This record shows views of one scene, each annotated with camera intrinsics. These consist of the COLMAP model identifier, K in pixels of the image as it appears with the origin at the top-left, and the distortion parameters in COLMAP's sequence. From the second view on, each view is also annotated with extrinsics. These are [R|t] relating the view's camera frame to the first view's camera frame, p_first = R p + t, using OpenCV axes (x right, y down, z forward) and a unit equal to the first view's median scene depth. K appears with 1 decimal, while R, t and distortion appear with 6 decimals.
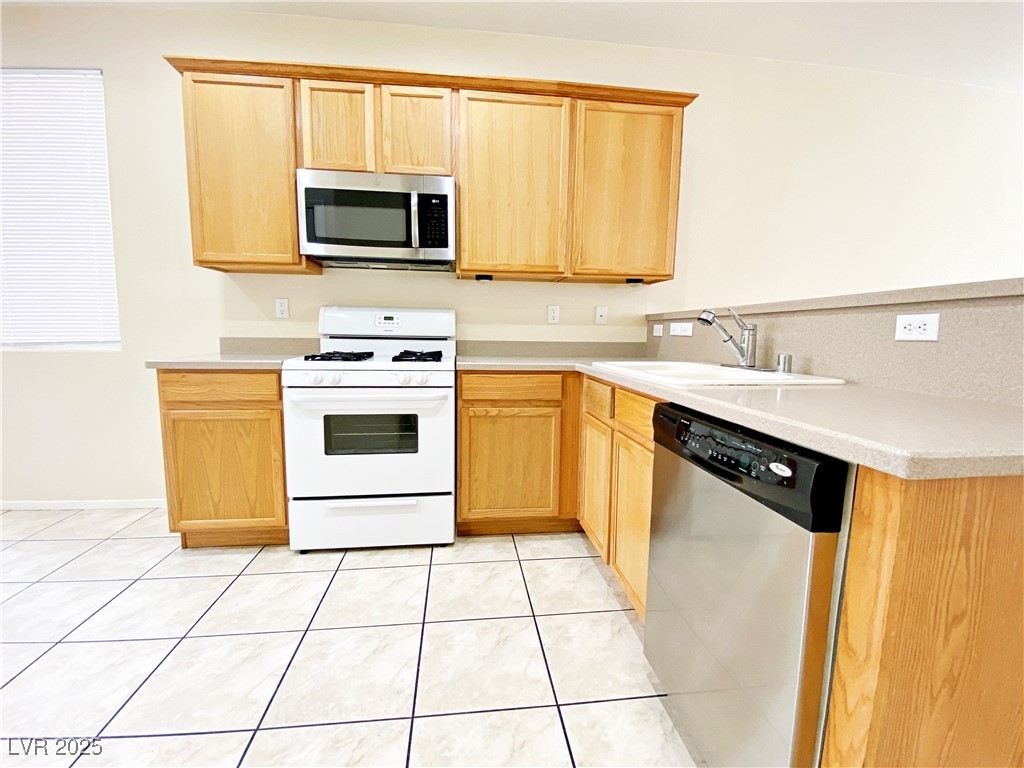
lens RADIAL K [[443.9, 0, 481.5], [0, 443.9, 382.1], [0, 0, 1]] dist [0.014550, -0.008963]
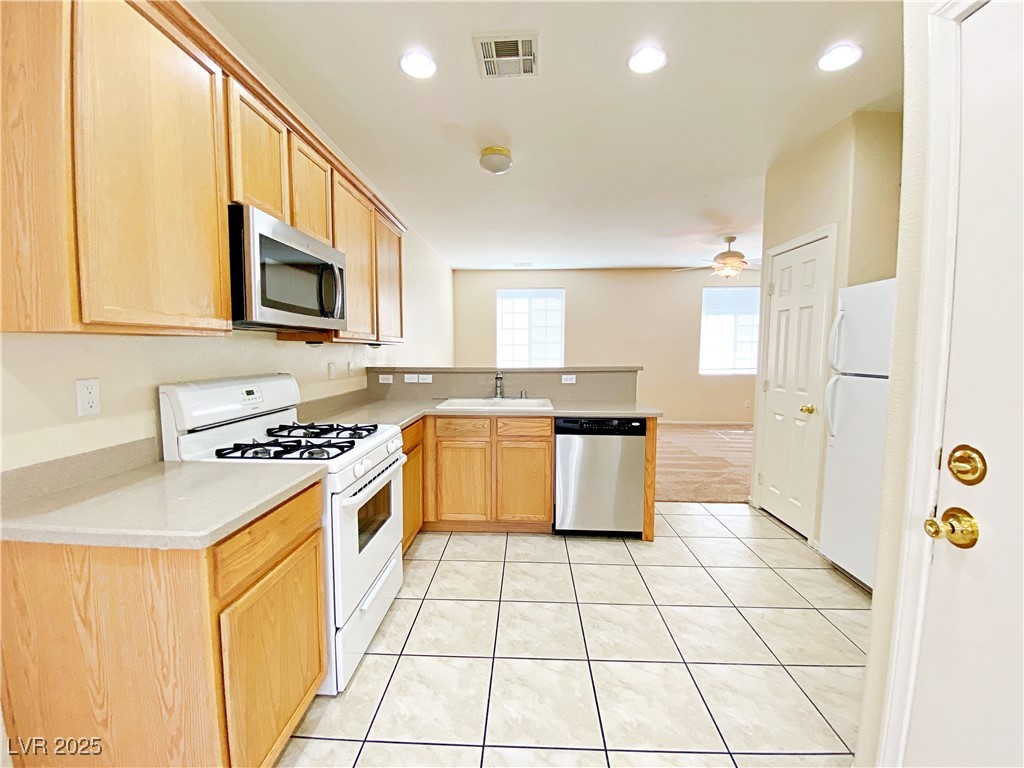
lens RADIAL K [[443.9, 0, 509.2], [0, 443.9, 382.2], [0, 0, 1]] dist [0.014550, -0.008963]
pose [[0.124178, -0.090365, 0.988137, -1.048130], [0.116216, 0.990315, 0.075960, -0.189544], [-0.985431, 0.105404, 0.133477, 0.492788]]
